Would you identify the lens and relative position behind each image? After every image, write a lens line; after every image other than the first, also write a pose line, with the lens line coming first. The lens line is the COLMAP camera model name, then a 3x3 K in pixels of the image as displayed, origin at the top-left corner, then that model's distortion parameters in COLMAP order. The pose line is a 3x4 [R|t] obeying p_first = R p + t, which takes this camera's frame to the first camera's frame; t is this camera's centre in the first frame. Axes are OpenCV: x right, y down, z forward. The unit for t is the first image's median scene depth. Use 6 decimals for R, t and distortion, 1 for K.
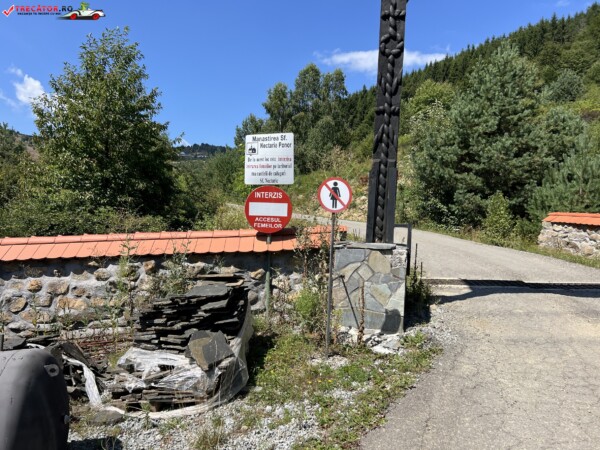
lens RADIAL K [[435.6, 0, 300.0], [0, 435.6, 225.0], [0, 0, 1]] dist [0.021640, -0.007551]
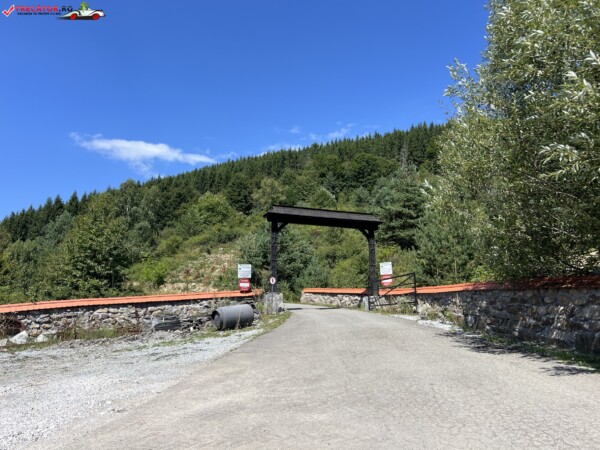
lens RADIAL K [[435.6, 0, 300.0], [0, 435.6, 225.0], [0, 0, 1]] dist [0.021640, -0.007551]
pose [[0.858879, 0.063097, 0.508277, -1.578898], [0.040548, 0.980892, -0.190283, 0.190091], [-0.510571, 0.184039, 0.839909, -2.449088]]
